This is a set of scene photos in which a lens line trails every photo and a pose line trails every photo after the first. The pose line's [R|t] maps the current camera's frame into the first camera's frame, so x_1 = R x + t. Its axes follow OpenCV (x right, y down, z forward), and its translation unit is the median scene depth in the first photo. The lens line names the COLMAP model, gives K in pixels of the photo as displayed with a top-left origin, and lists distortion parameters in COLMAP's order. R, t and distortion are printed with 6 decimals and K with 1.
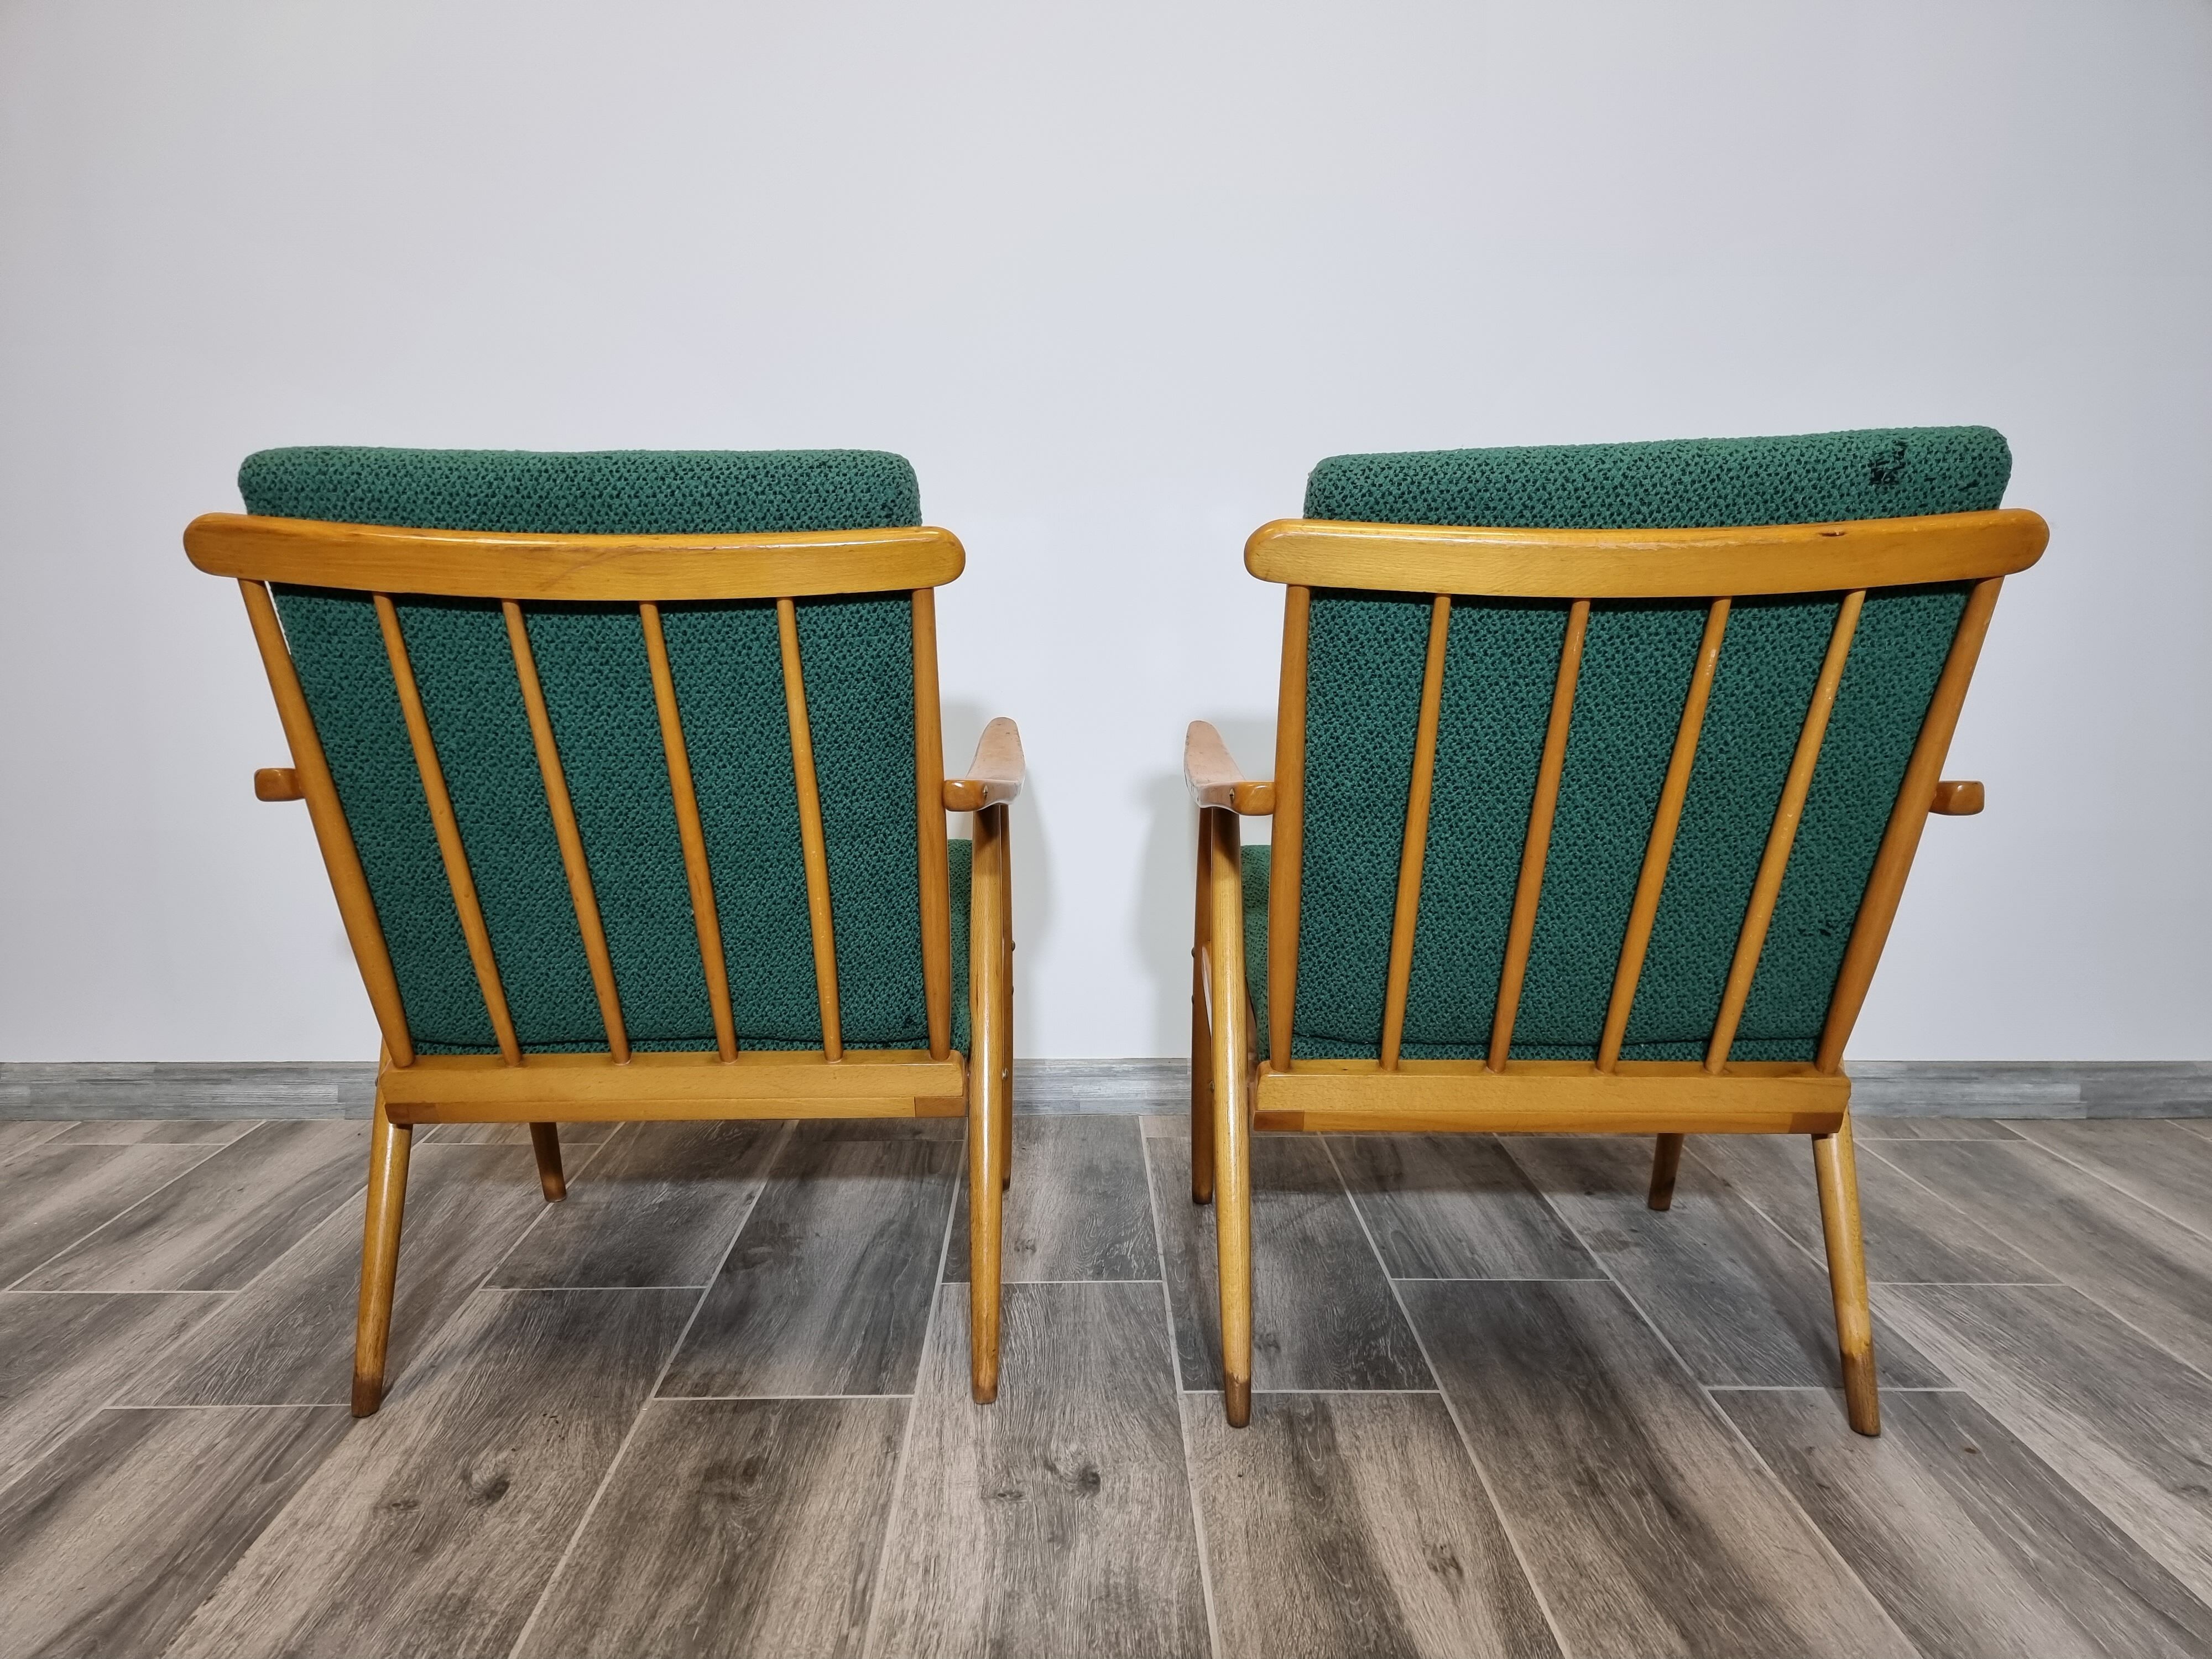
lens RADIAL K [[1548.3, 0, 1107.0], [0, 1548.3, 838.6], [0, 0, 1]] dist [0.044393, -0.040854]
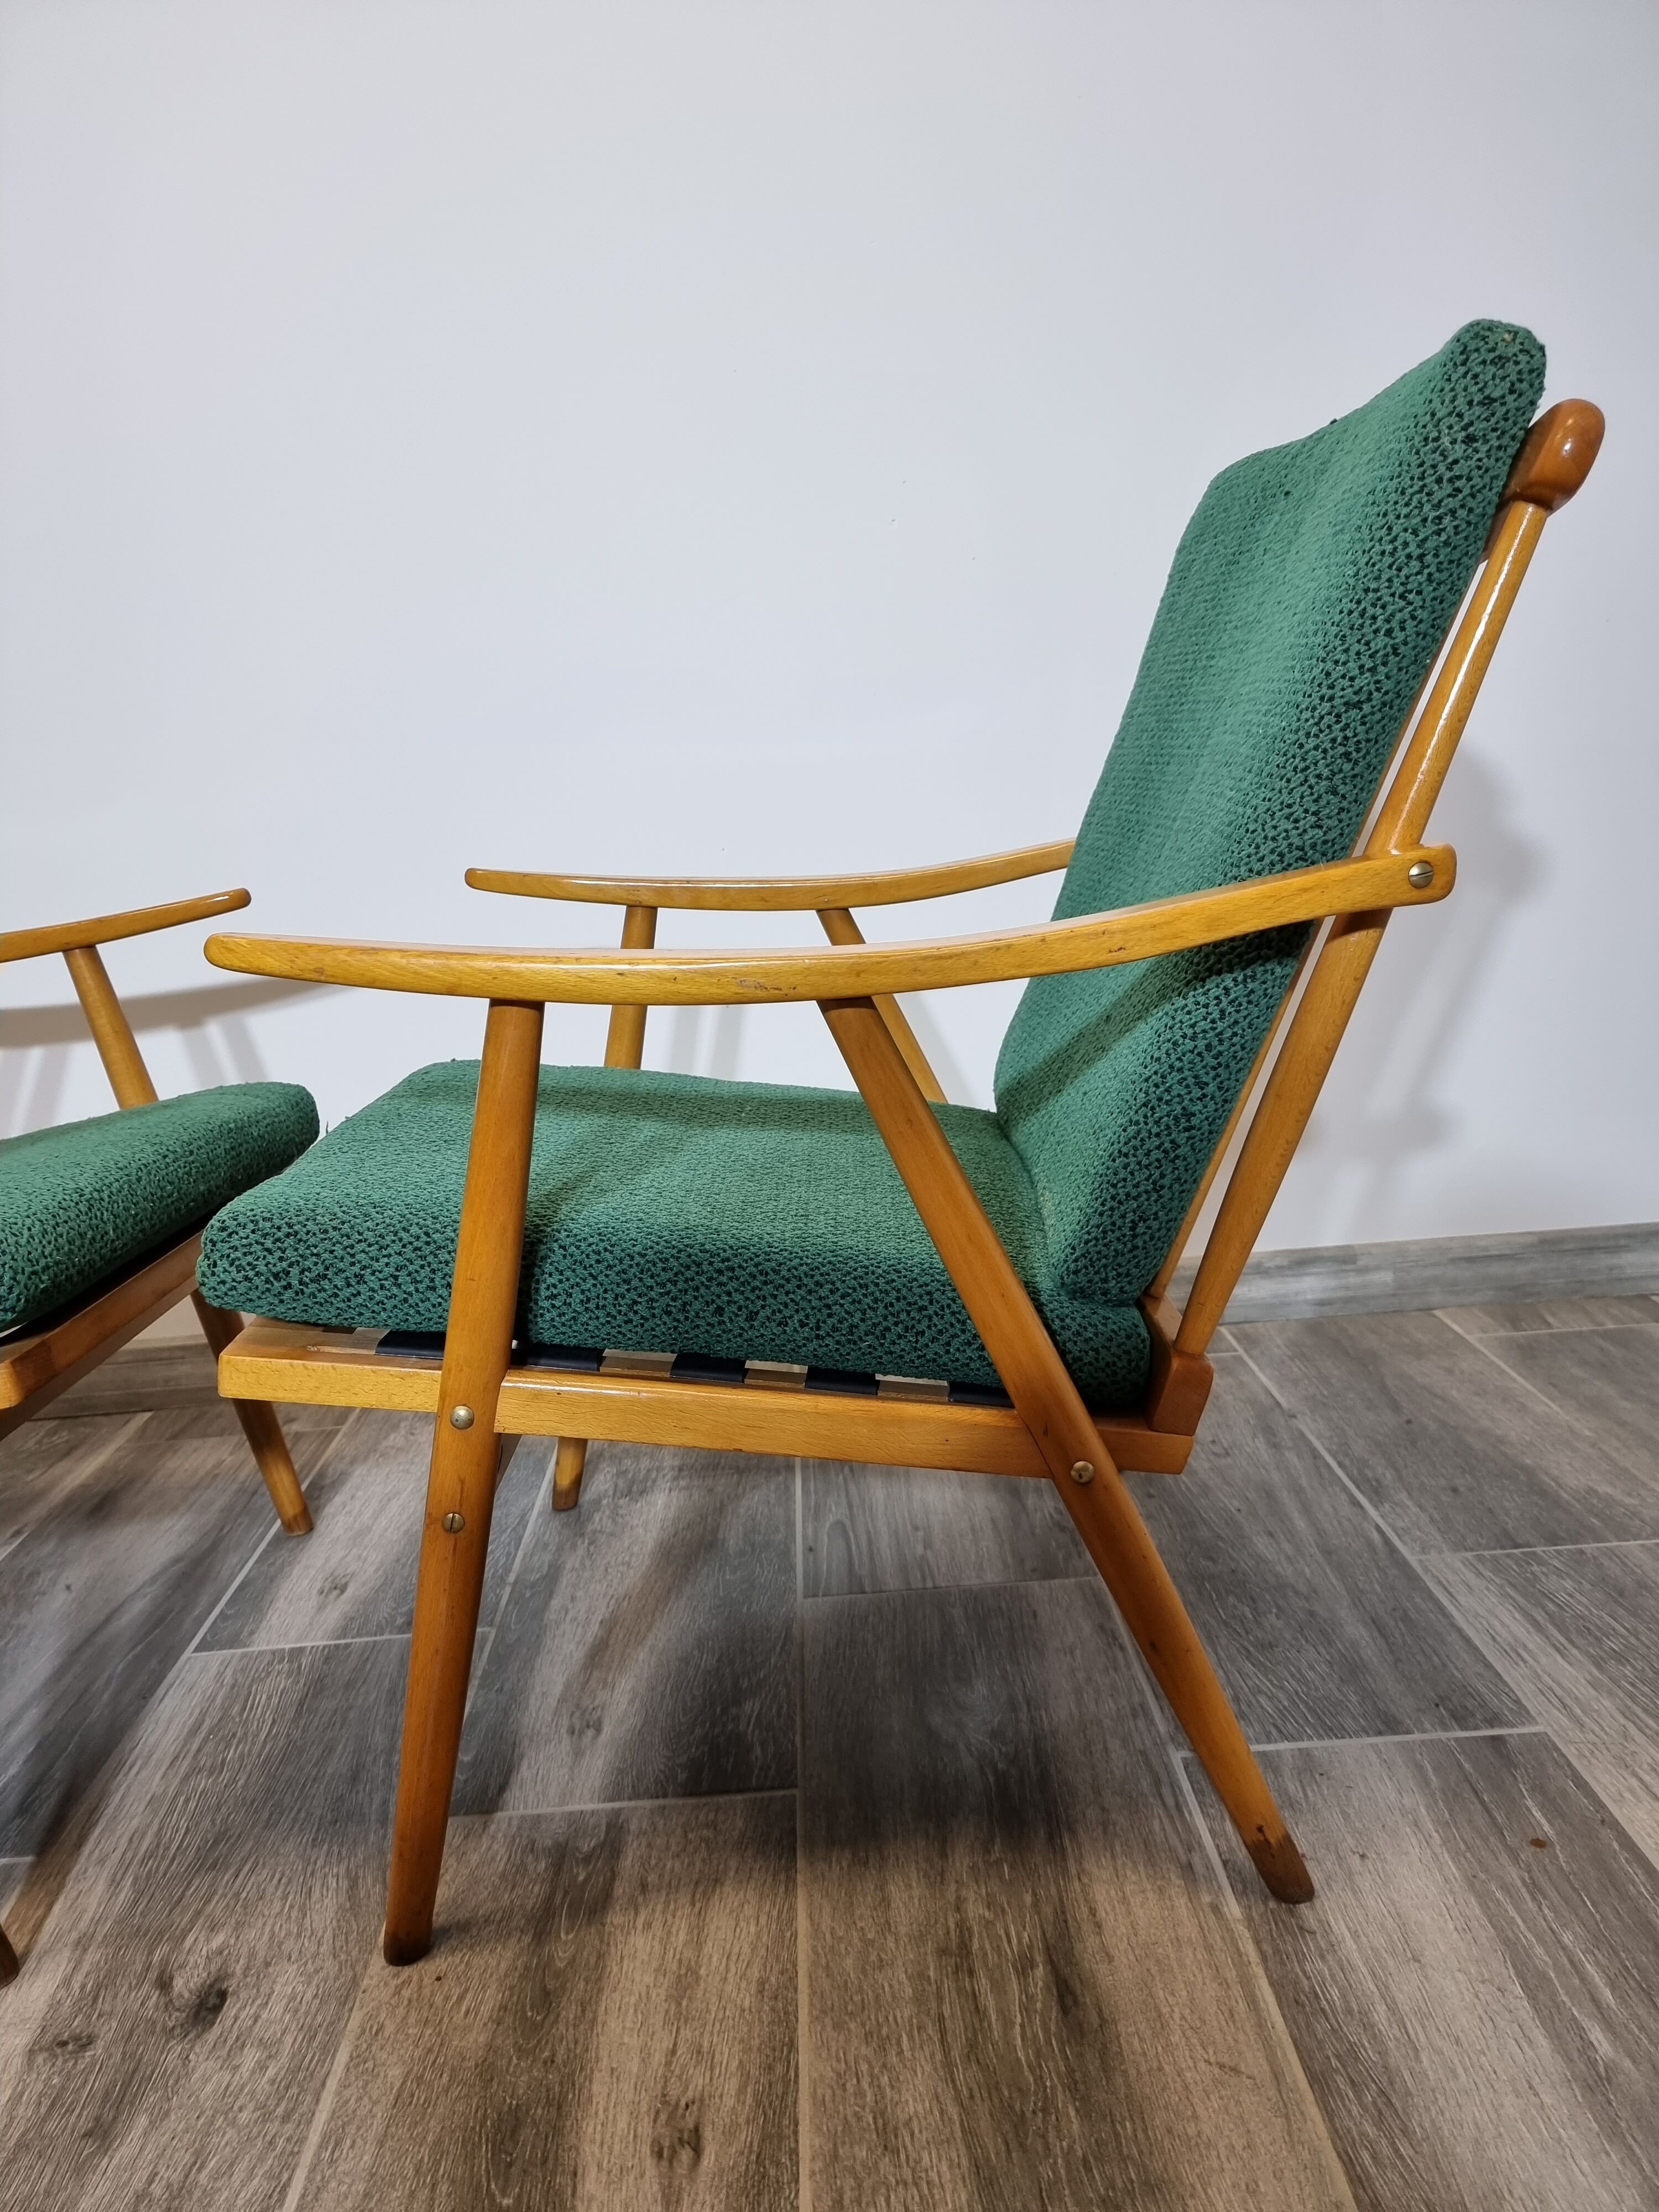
lens RADIAL K [[1548.3, 0, 840.7], [0, 1548.3, 1103.7], [0, 0, 1]] dist [0.044393, -0.040854]
pose [[0.997005, -0.076653, -0.010293, 0.279434], [0.077081, 0.995723, 0.050933, 0.014122], [0.006345, -0.051574, 0.998649, 0.335116]]
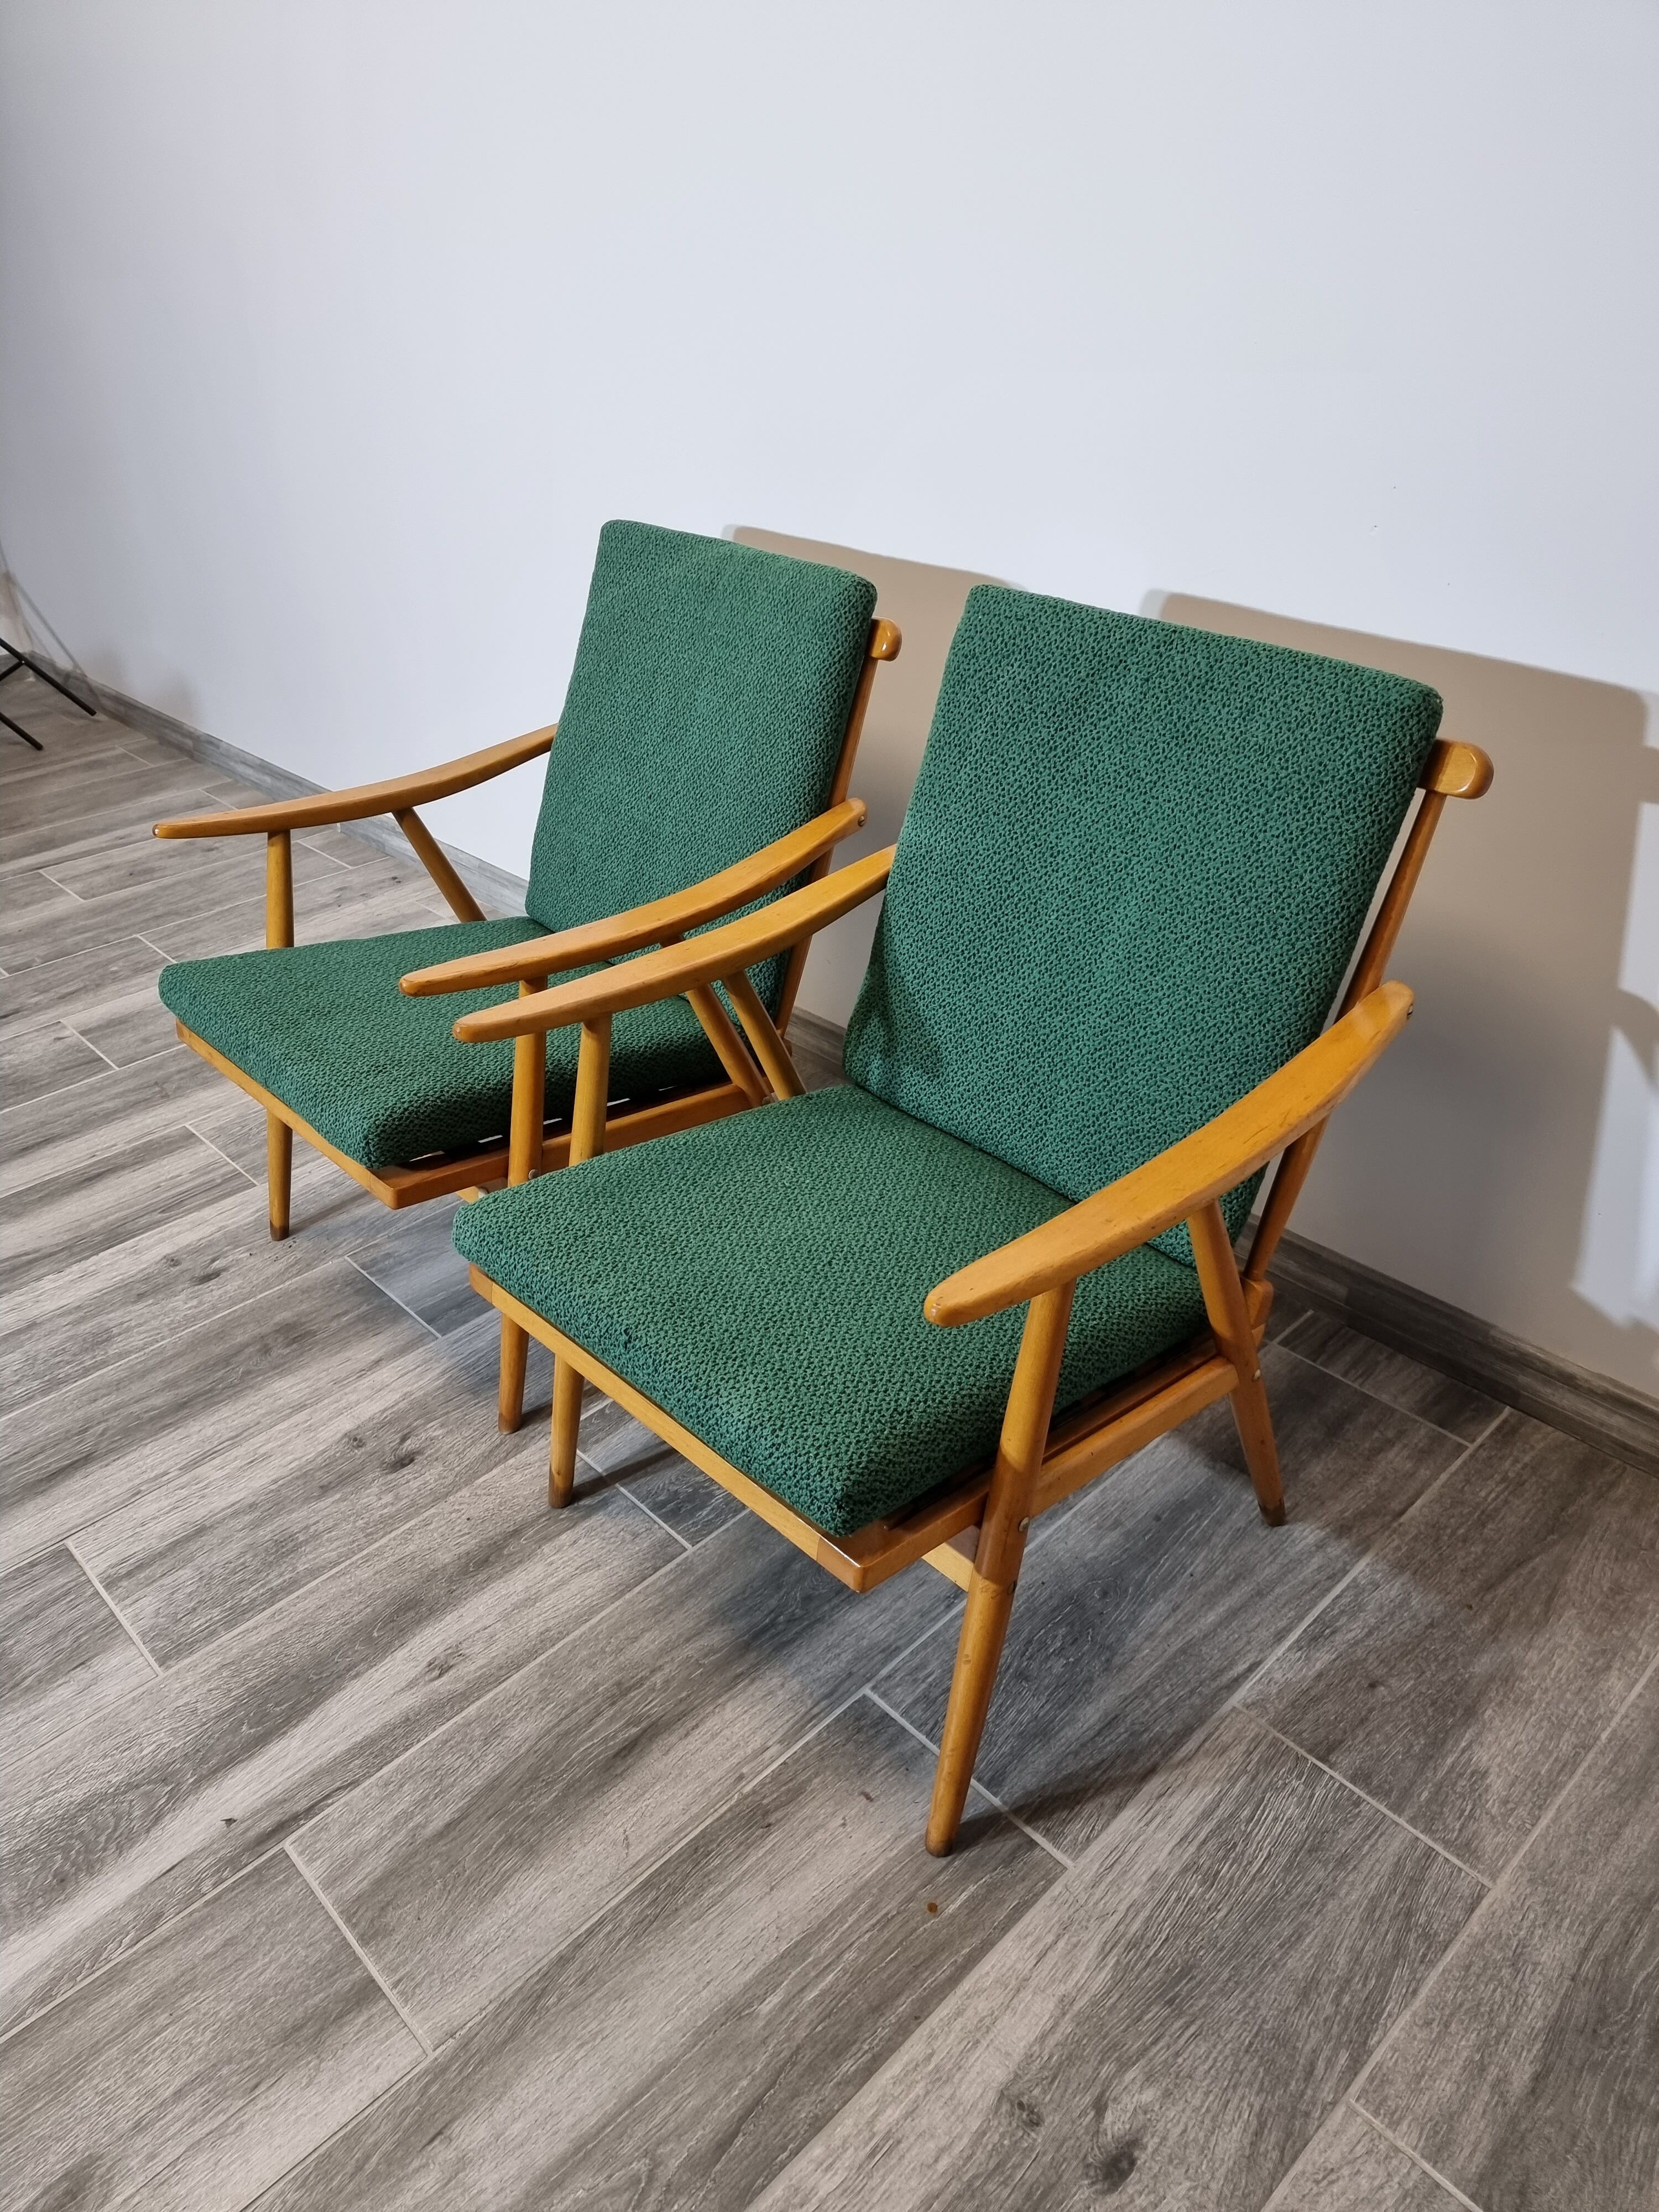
lens RADIAL K [[1548.3, 0, 836.0], [0, 1548.3, 1089.5], [0, 0, 1]] dist [0.044393, -0.040854]
pose [[0.675440, 0.352857, -0.647512, 0.938275], [-0.079500, 0.907811, 0.411776, -0.432086], [0.733117, -0.226653, 0.641224, 0.465419]]
